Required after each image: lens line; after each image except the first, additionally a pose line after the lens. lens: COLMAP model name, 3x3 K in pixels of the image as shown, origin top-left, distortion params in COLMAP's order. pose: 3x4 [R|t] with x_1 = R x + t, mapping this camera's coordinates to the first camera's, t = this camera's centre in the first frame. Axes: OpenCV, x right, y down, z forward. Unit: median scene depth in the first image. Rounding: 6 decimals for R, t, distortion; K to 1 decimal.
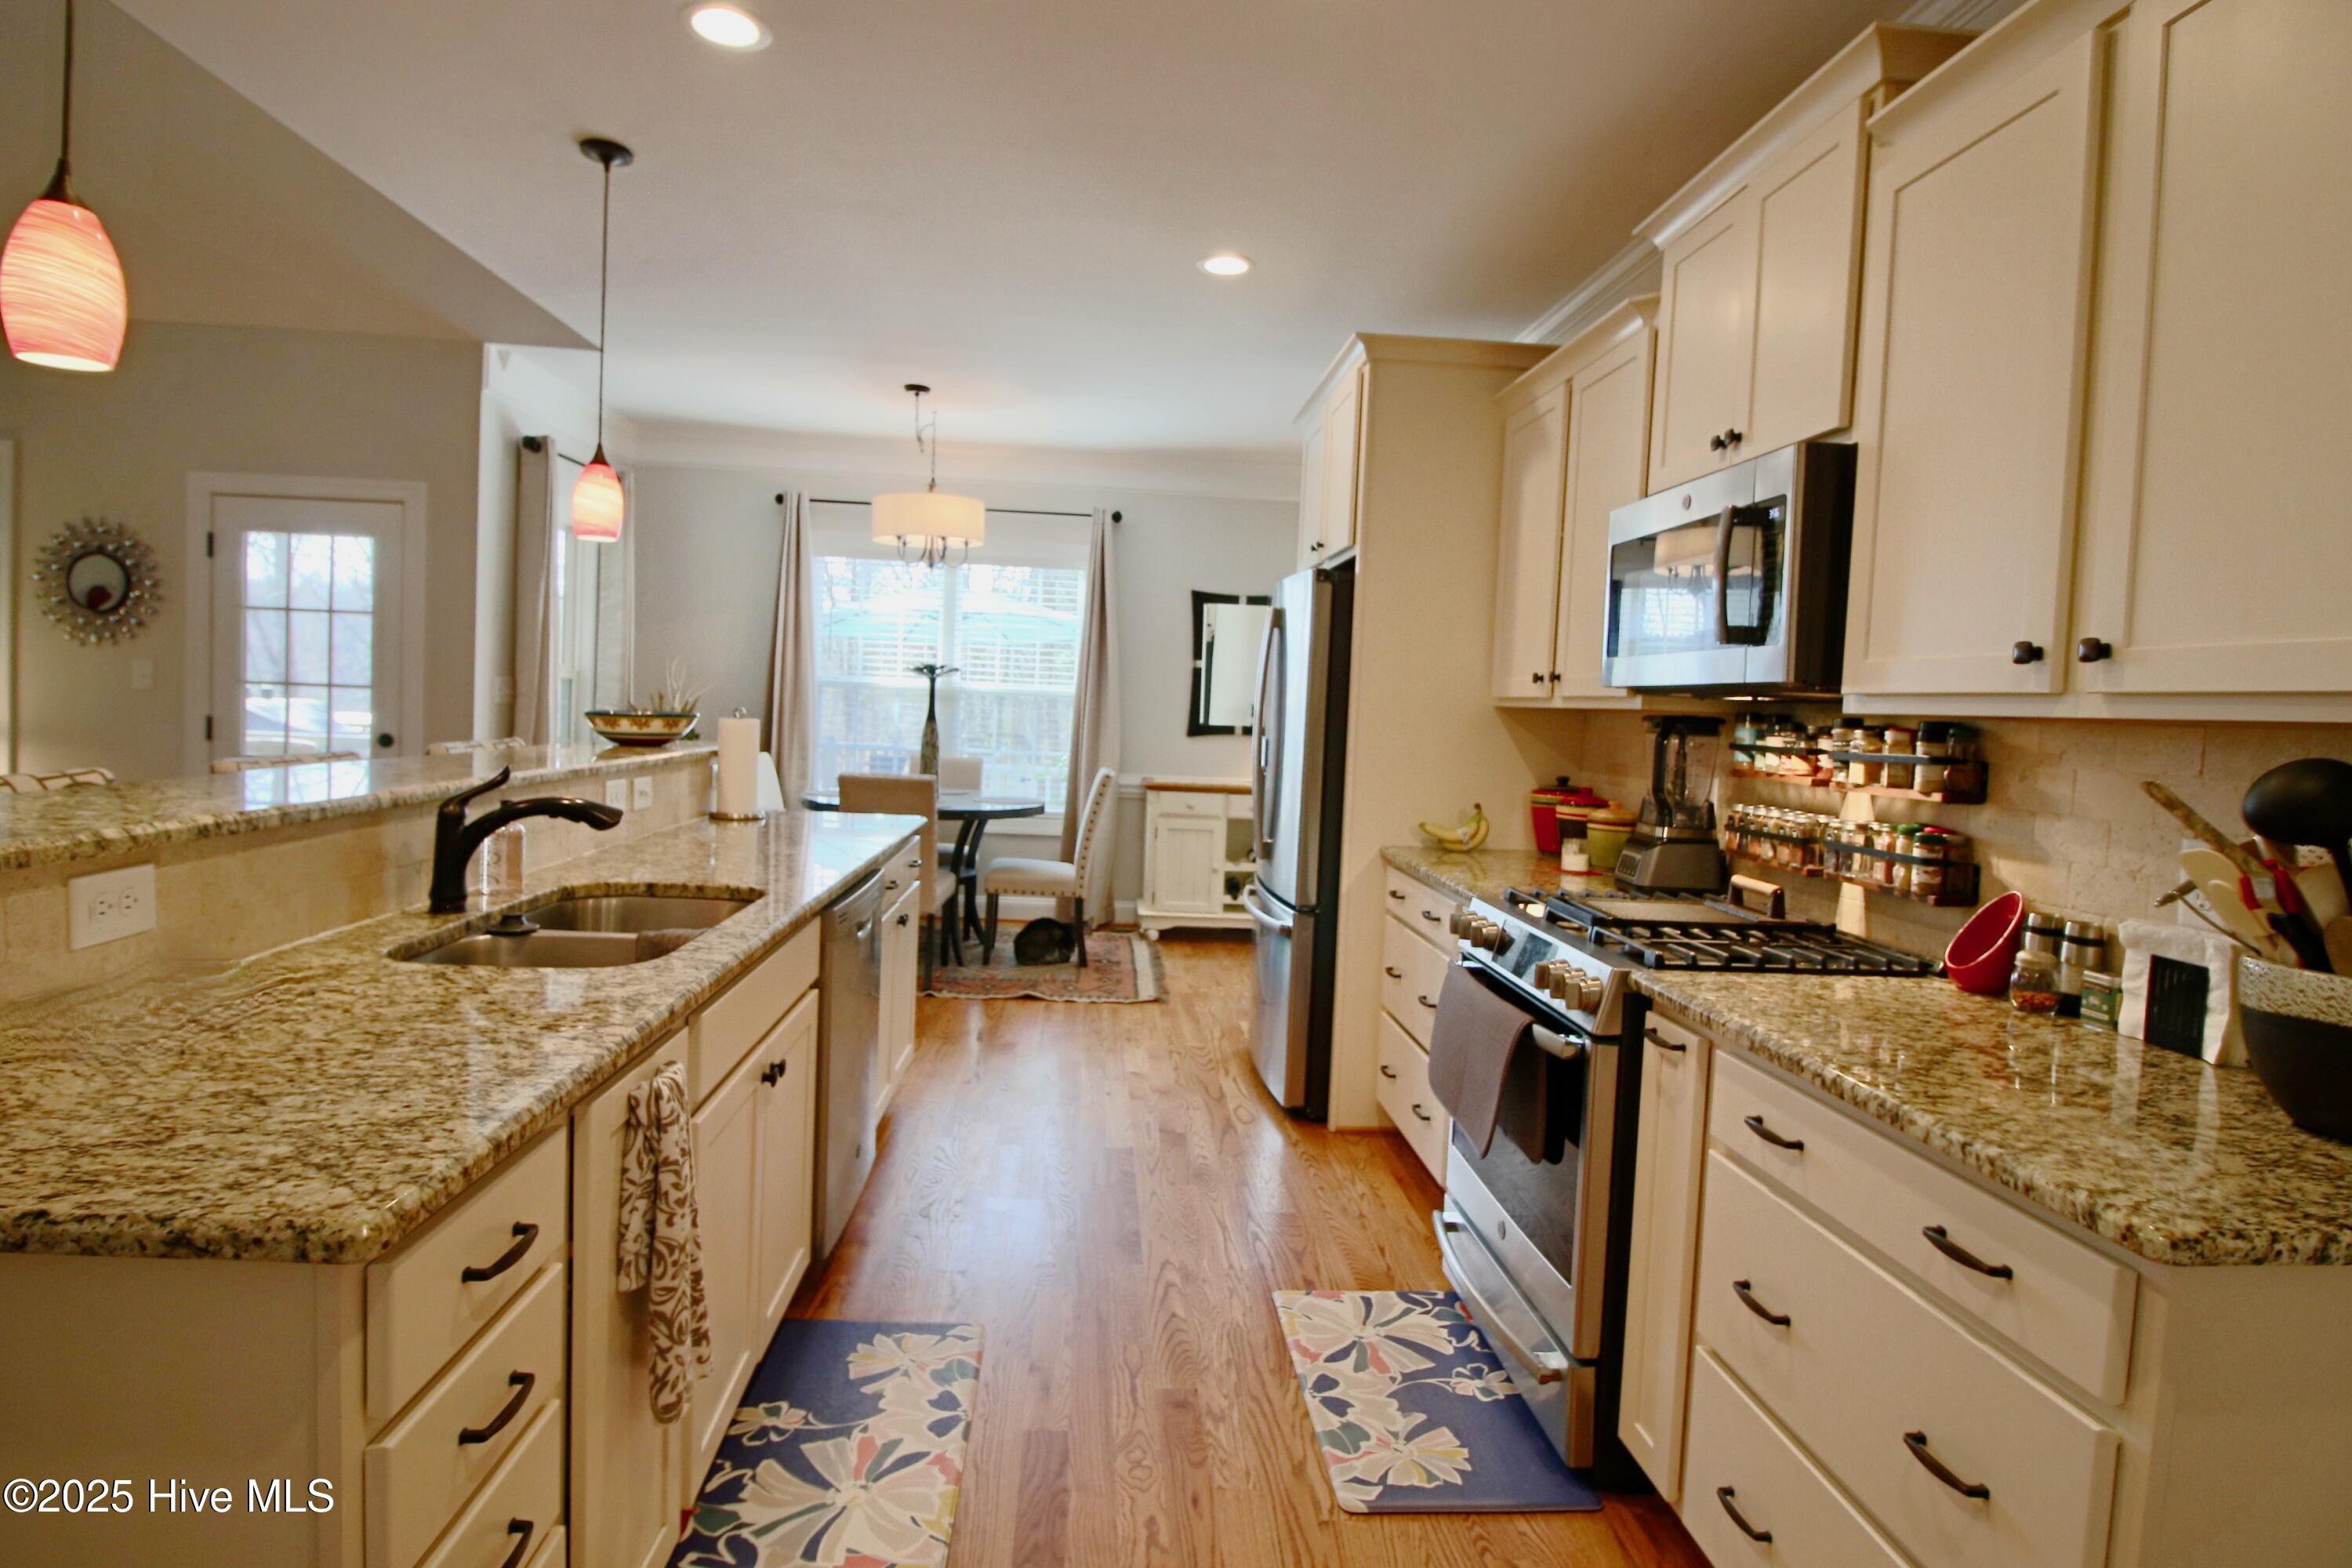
lens RADIAL K [[1202.9, 0, 1168.0], [0, 1202.9, 764.0], [0, 0, 1]] dist [0.001594, -0.015463]
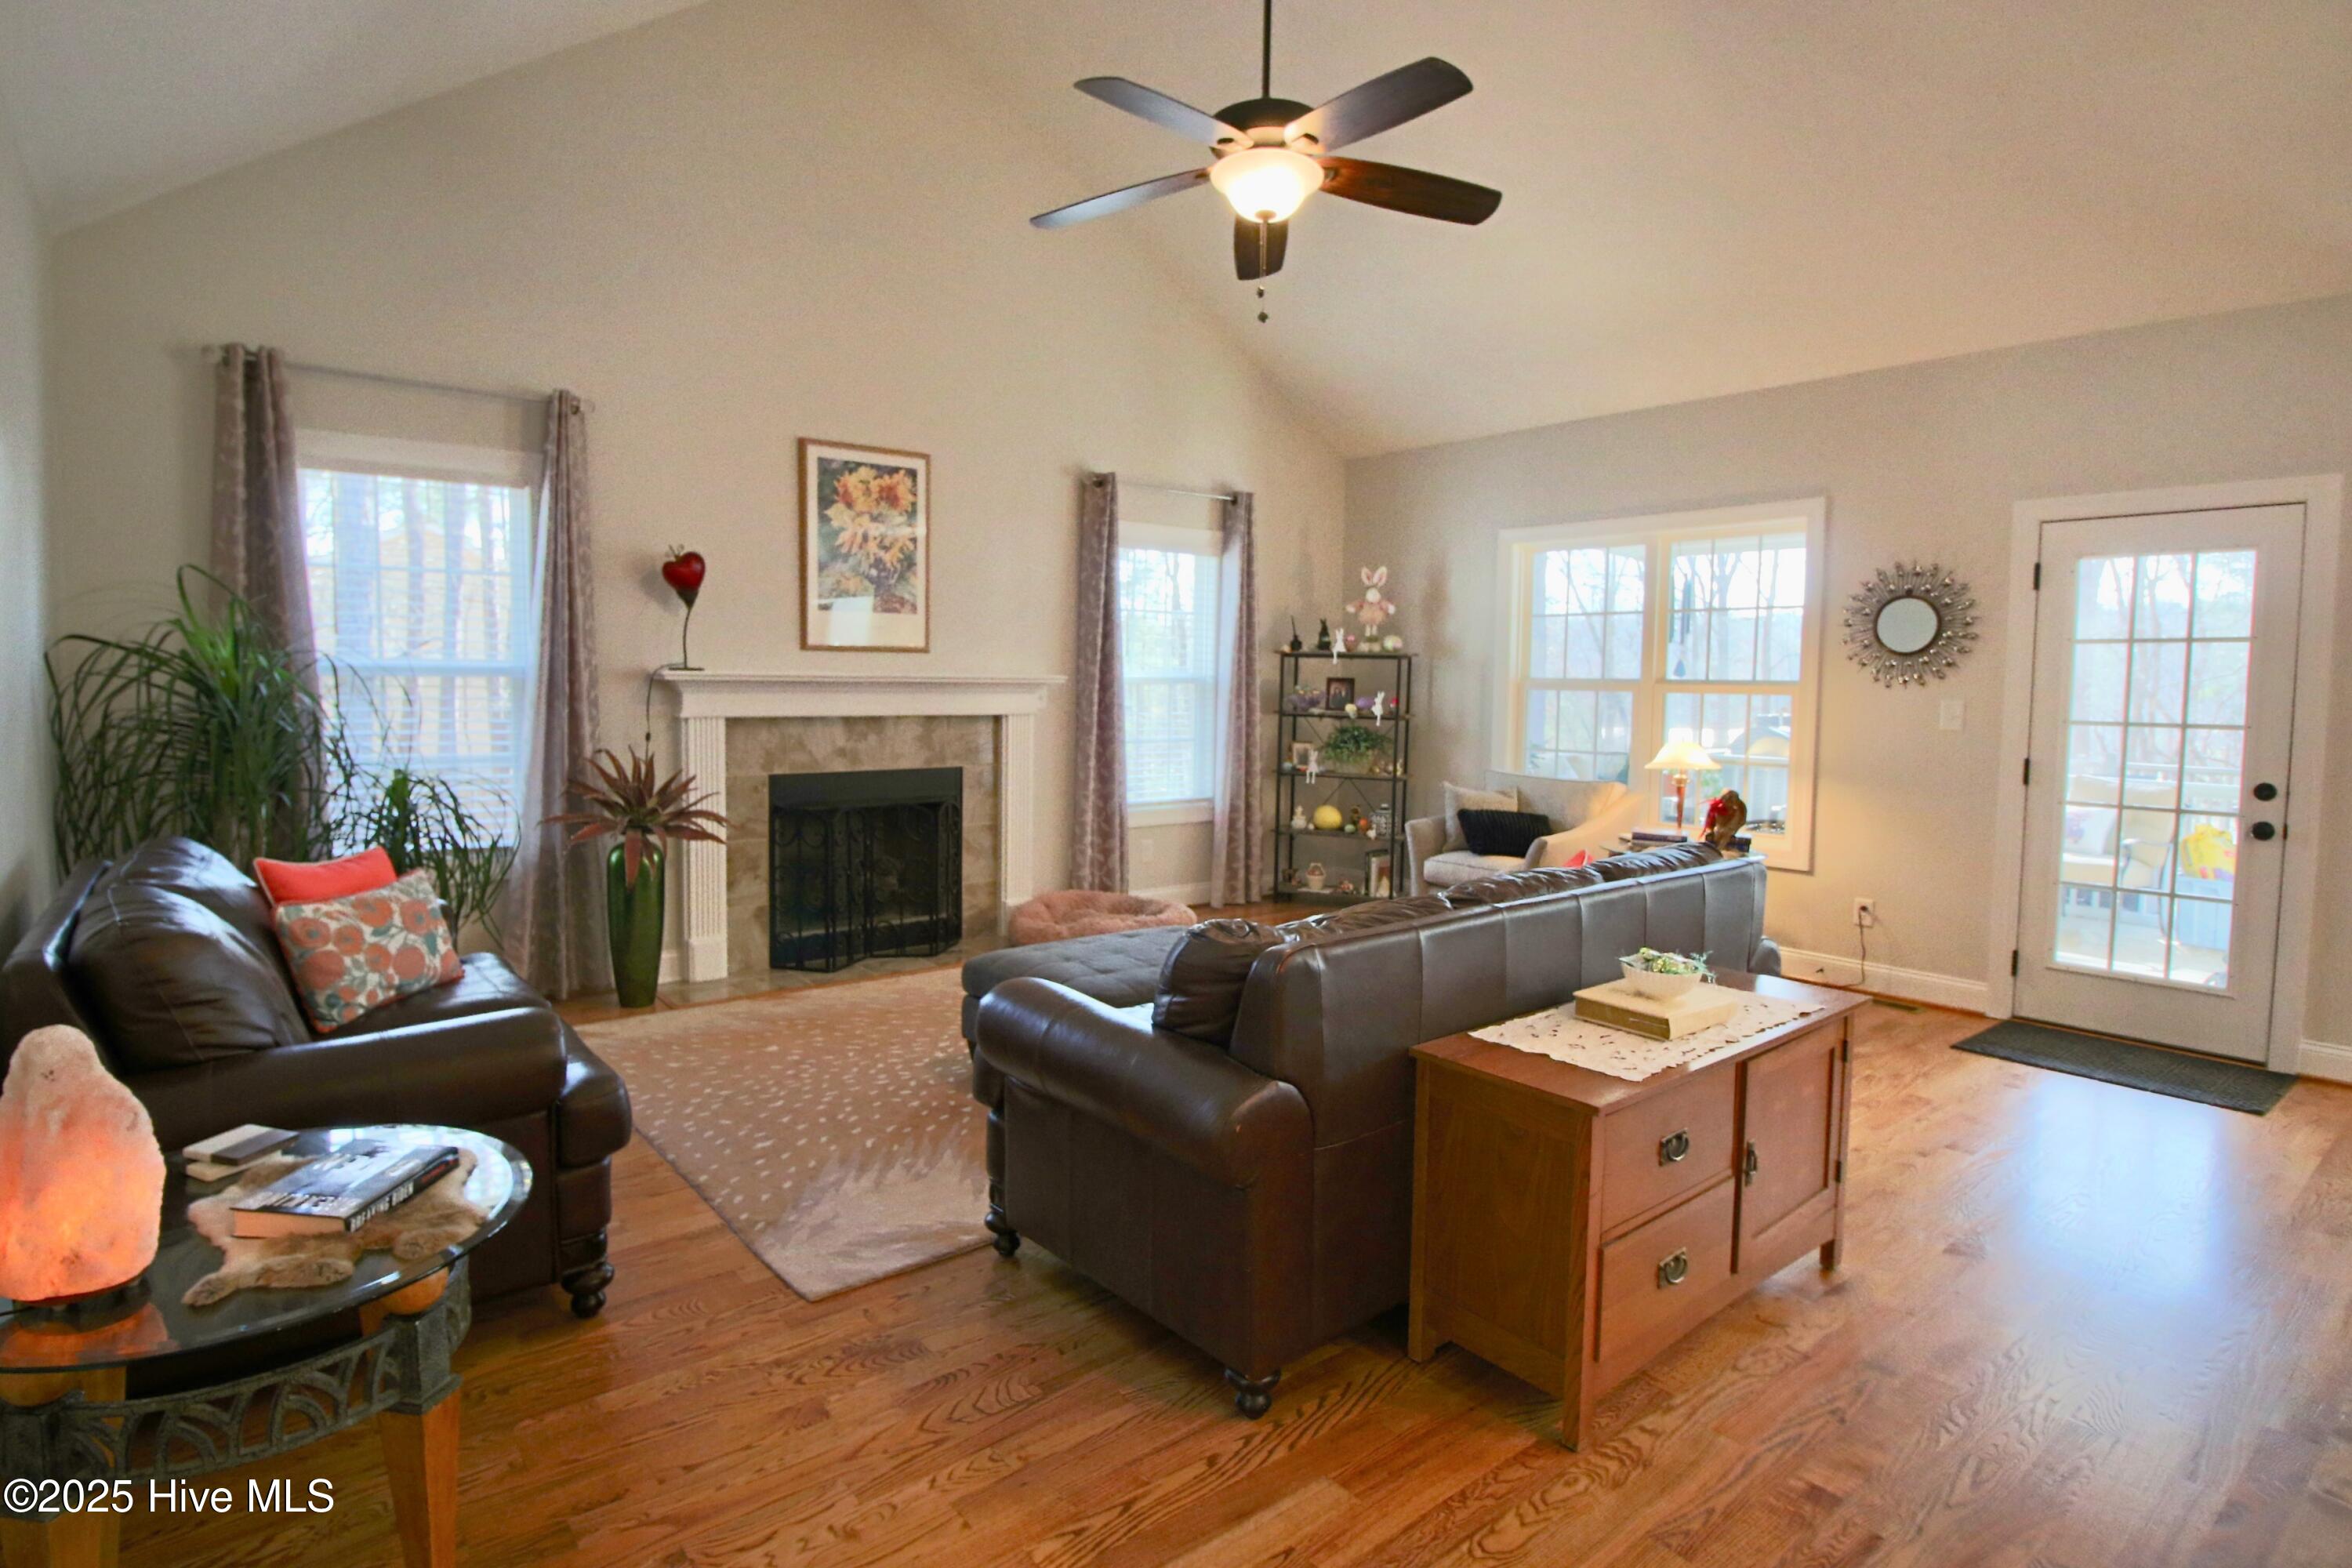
lens RADIAL K [[1202.9, 0, 1163.0], [0, 1202.9, 759.7], [0, 0, 1]] dist [0.001594, -0.015463]
pose [[0.569779, 0.018036, -0.821600, -0.812485], [-0.028973, 0.999578, 0.001851, -0.042092], [0.821287, 0.022750, 0.570062, -0.191067]]
